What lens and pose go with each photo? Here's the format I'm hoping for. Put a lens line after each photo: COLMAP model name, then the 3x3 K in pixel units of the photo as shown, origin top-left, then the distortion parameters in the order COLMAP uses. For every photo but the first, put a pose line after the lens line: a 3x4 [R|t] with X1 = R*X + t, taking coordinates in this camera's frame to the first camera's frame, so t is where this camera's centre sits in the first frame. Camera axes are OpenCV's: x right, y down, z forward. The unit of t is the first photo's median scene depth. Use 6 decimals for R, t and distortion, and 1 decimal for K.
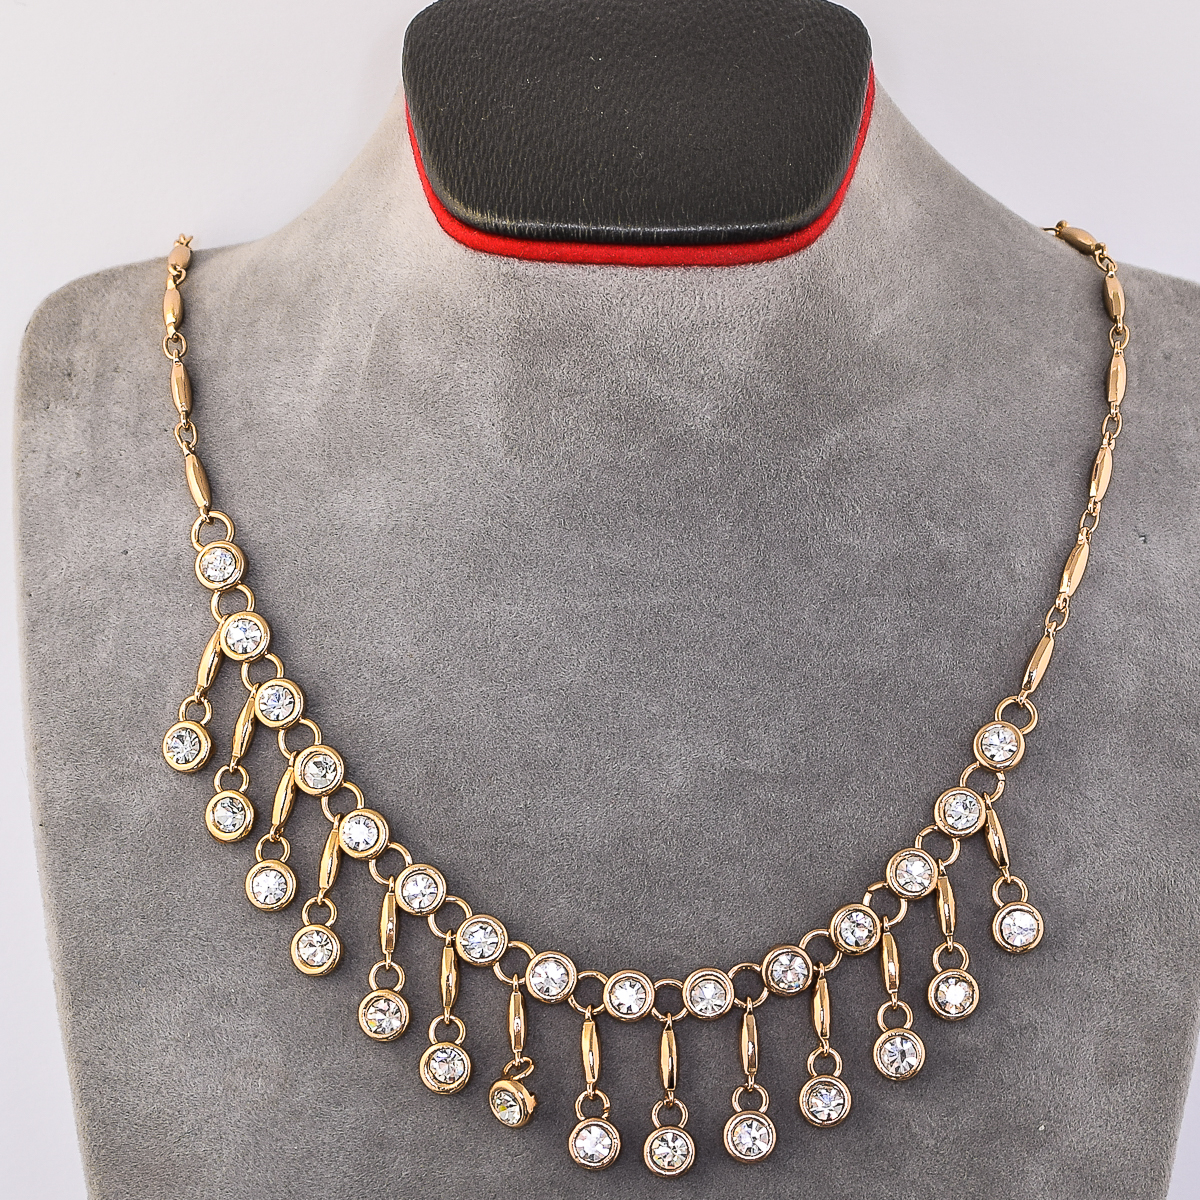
lens RADIAL K [[5341.5, 0, 600.0], [0, 5341.5, 600.0], [0, 0, 1]] dist [-0.170397, 0.713176]
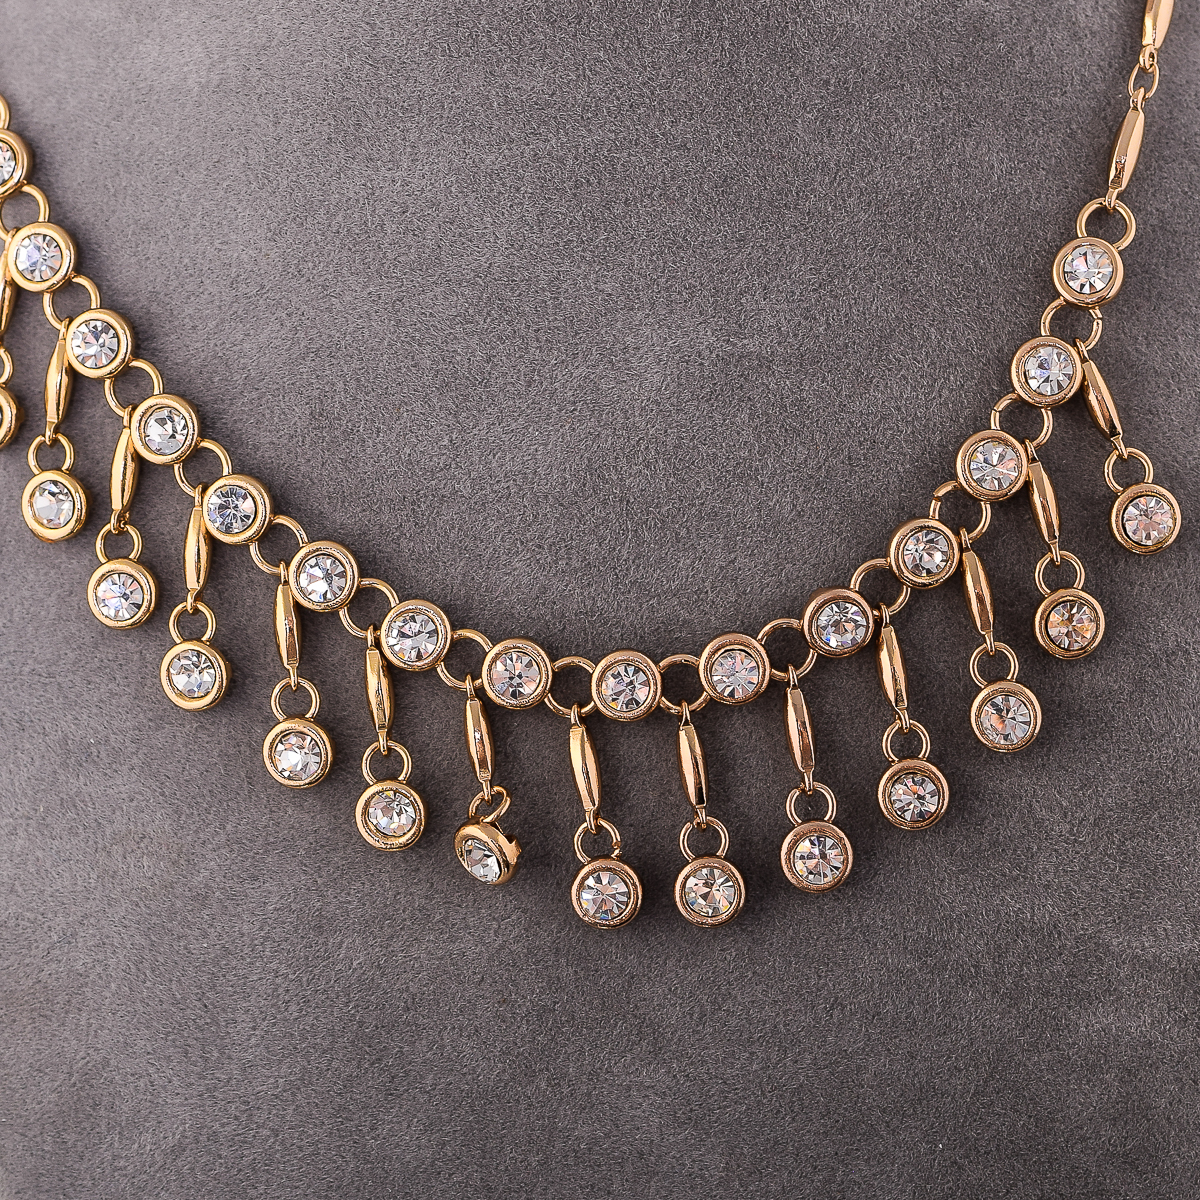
lens RADIAL K [[5341.5, 0, 600.0], [0, 5341.5, 600.0], [0, 0, 1]] dist [-0.170397, 0.713176]
pose [[0.990829, -0.133593, -0.020289, 0.018012], [0.135080, 0.983152, 0.123150, -0.027009], [0.003495, -0.124761, 0.992181, 0.278115]]
